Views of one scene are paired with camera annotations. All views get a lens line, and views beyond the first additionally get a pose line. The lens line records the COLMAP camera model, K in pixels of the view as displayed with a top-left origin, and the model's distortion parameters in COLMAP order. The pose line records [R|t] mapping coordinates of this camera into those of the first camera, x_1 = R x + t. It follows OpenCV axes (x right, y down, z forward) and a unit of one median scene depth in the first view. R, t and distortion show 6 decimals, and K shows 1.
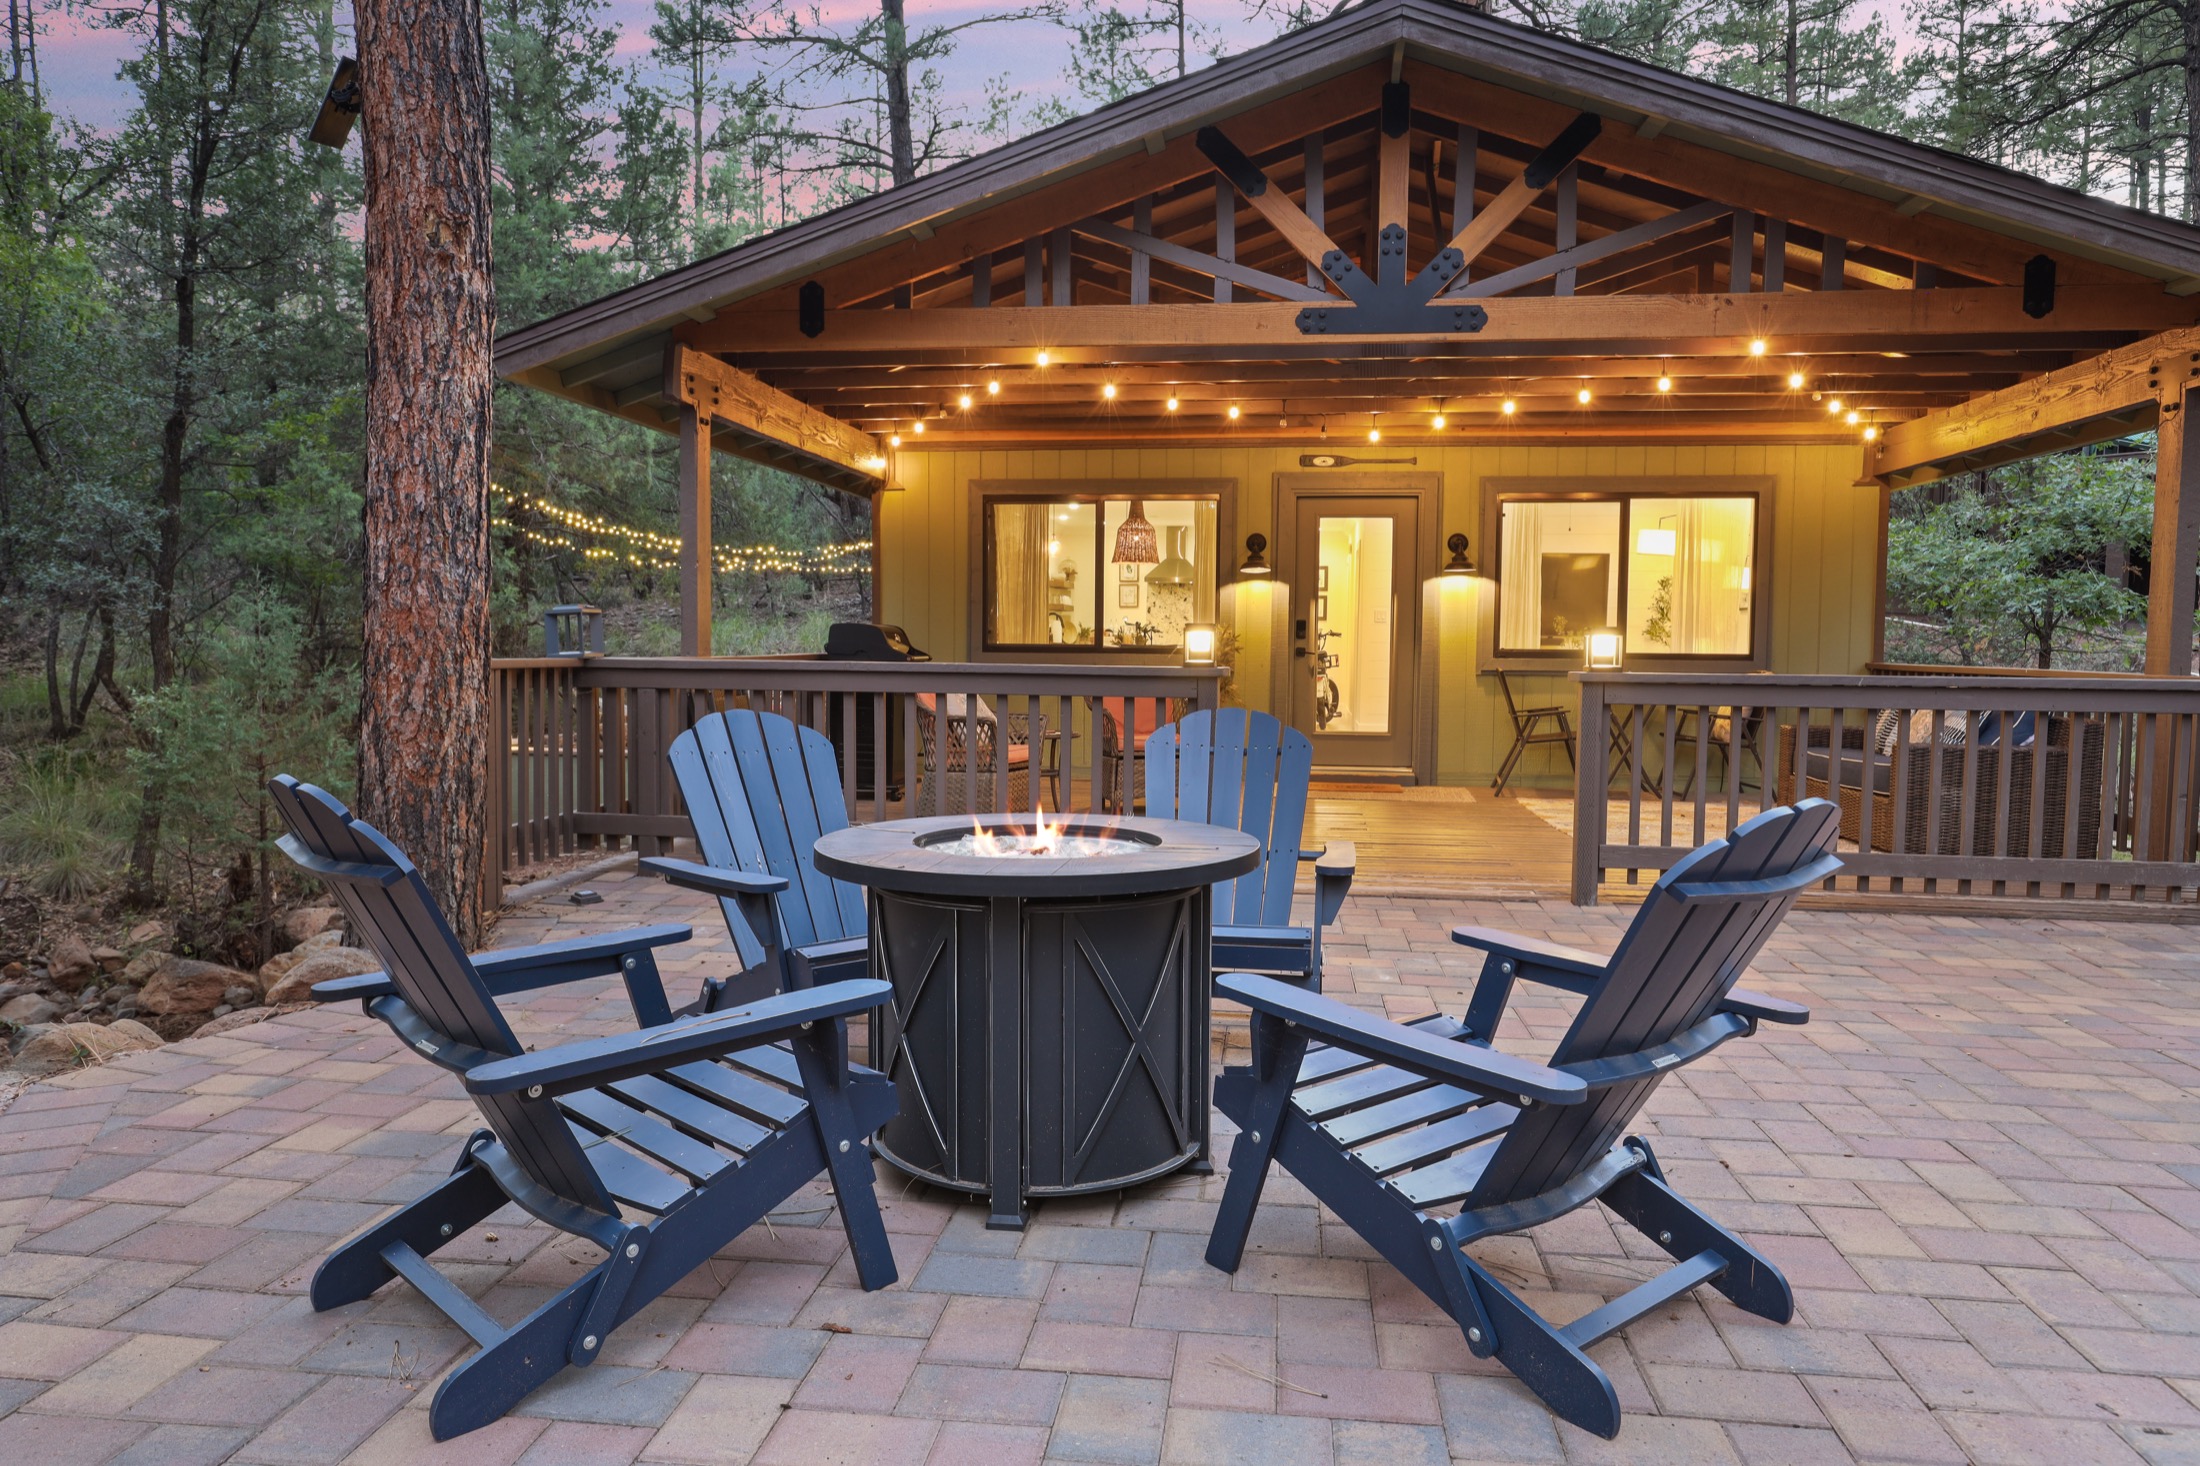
lens RADIAL K [[1465.0, 0, 1100.0], [0, 1465.0, 733.0], [0, 0, 1]] dist [0.000200, 0.002609]
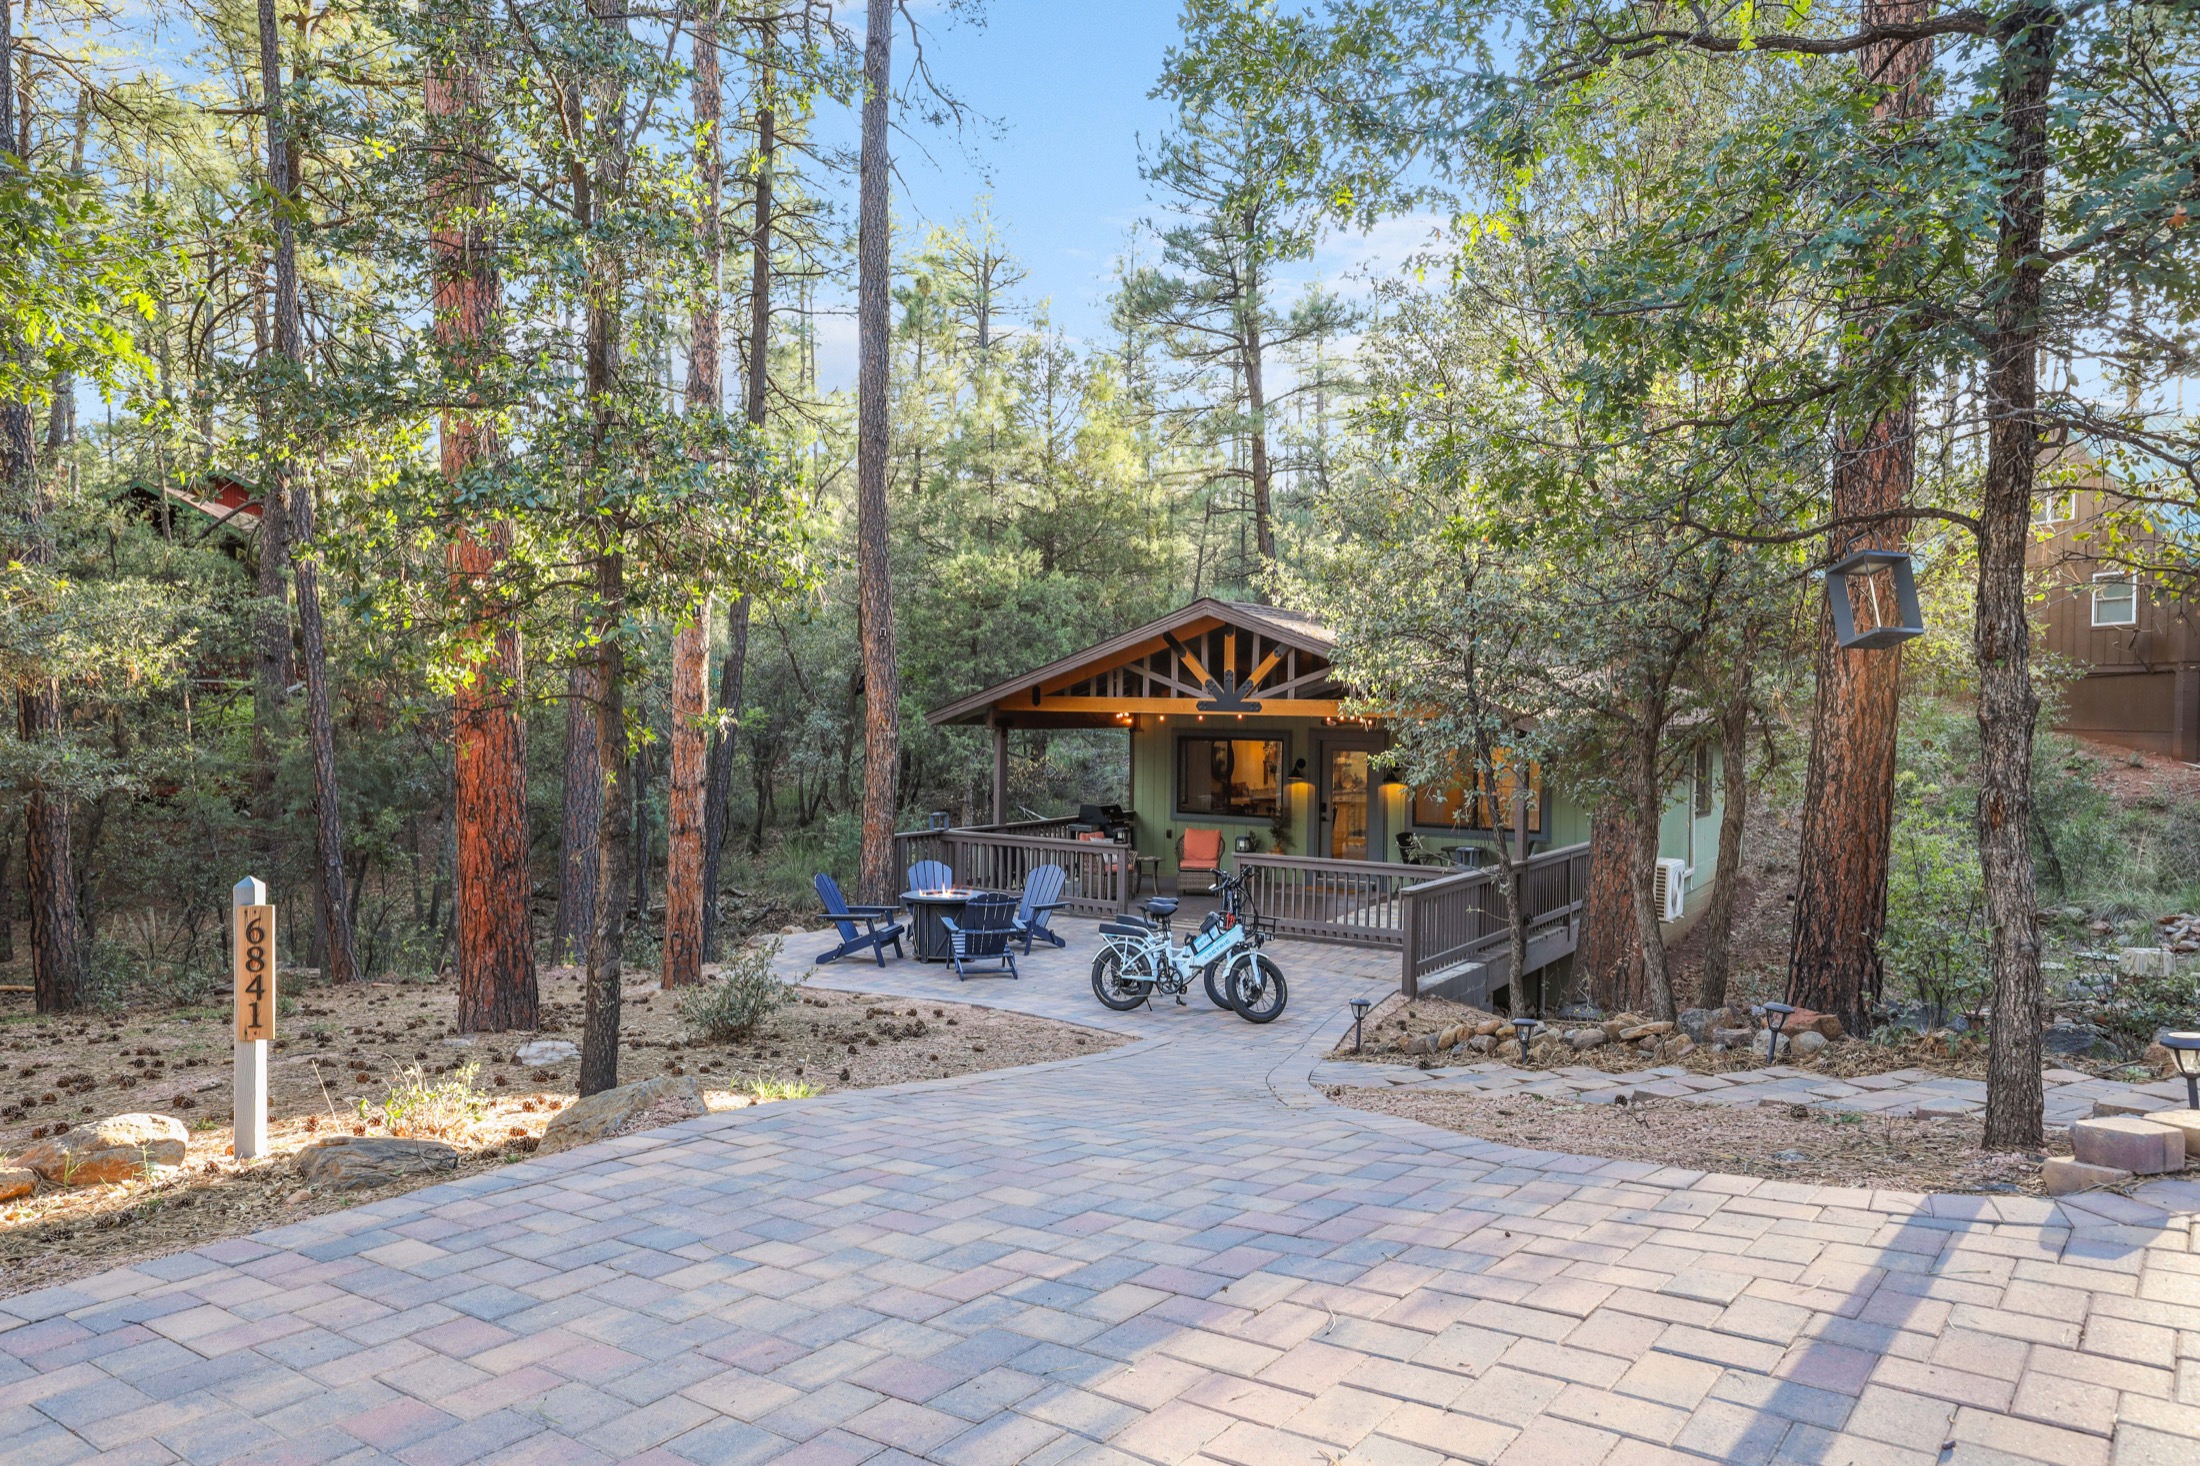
lens RADIAL K [[1537.2, 0, 1100.0], [0, 1537.2, 733.0], [0, 0, 1]] dist [-0.000171, 0.001170]
pose [[0.906731, 0.010810, -0.421571, 0.768071], [-0.030591, 0.998724, -0.040185, -0.082552], [0.420599, 0.049333, 0.905905, -1.038703]]
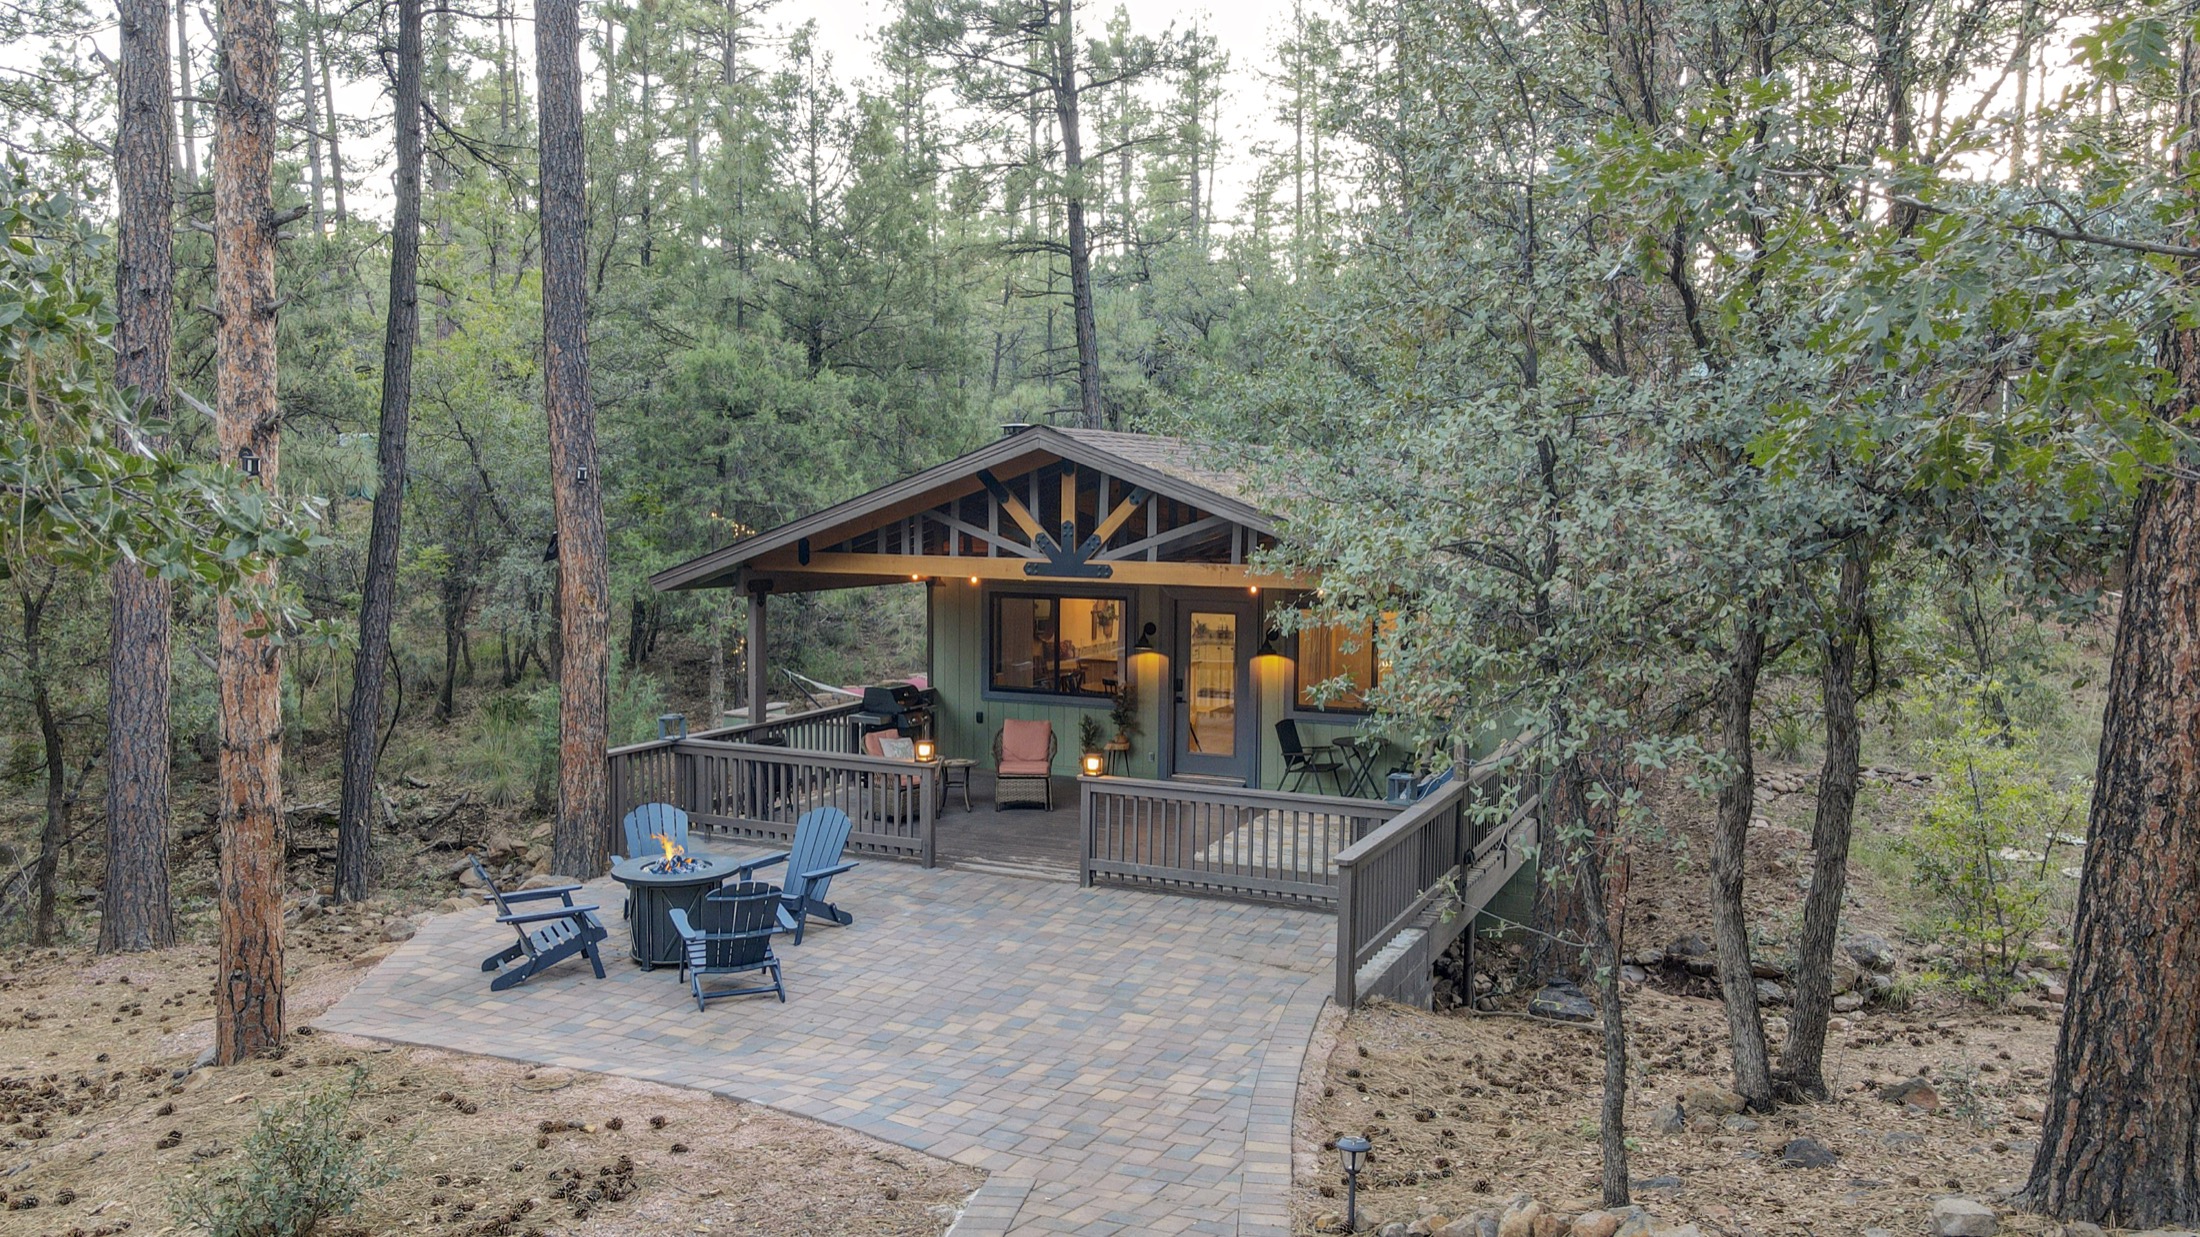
lens RADIAL K [[1664.1, 0, 1100.0], [0, 1664.1, 618.5], [0, 0, 1]] dist [0.014160, 0.006654]
pose [[0.955490, 0.021130, -0.294265, 0.597152], [-0.018287, 0.999756, 0.012412, -0.168596], [0.294455, -0.006478, 0.955643, -0.717995]]
